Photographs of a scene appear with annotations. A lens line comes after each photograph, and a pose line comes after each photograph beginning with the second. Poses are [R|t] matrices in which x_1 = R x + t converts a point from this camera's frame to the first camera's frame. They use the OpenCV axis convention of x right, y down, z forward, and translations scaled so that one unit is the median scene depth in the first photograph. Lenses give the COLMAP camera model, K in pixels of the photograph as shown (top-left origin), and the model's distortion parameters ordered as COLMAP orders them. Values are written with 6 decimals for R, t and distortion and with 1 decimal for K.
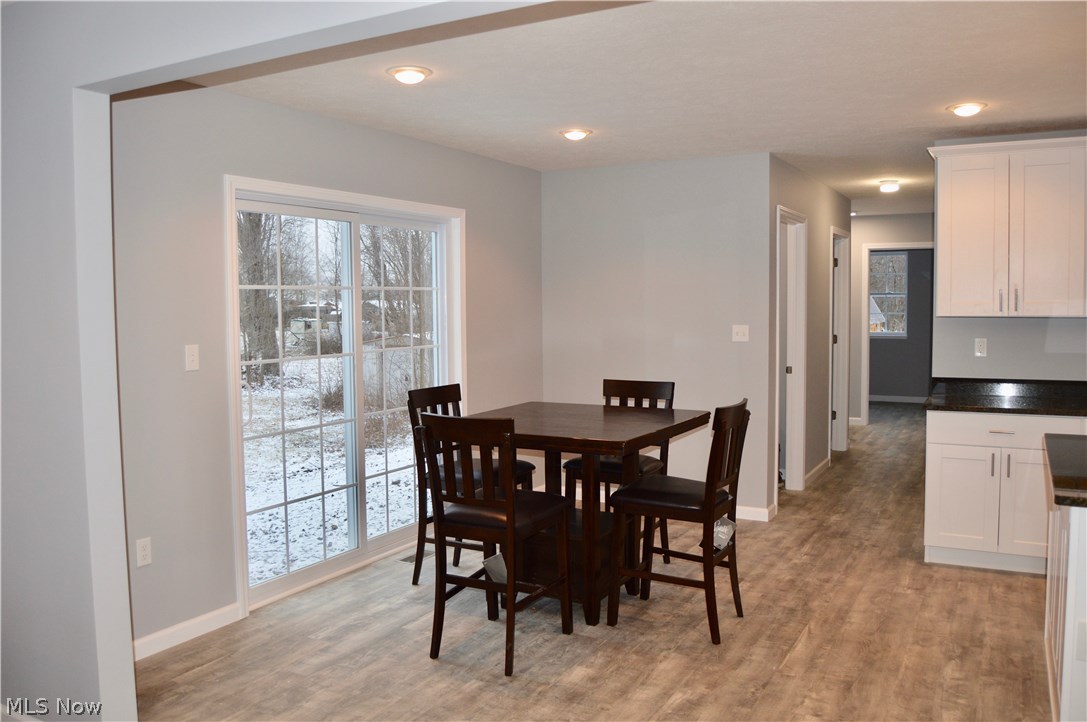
lens RADIAL K [[888.8, 0, 547.9], [0, 888.8, 355.2], [0, 0, 1]] dist [-0.090868, 0.002182]
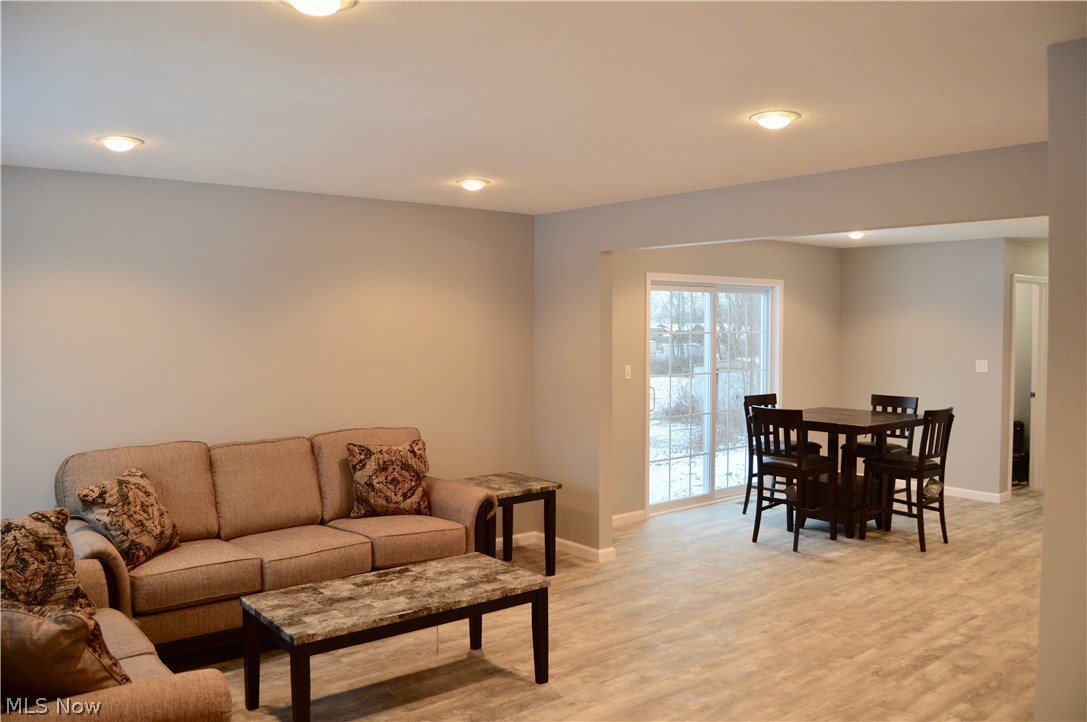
lens RADIAL K [[888.8, 0, 547.9], [0, 888.8, 358.7], [0, 0, 1]] dist [-0.090868, 0.002182]
pose [[0.932948, 0.023255, -0.359259, 0.097500], [-0.030394, 0.999437, -0.014234, 0.005770], [0.358726, 0.024198, 0.933129, -0.712769]]
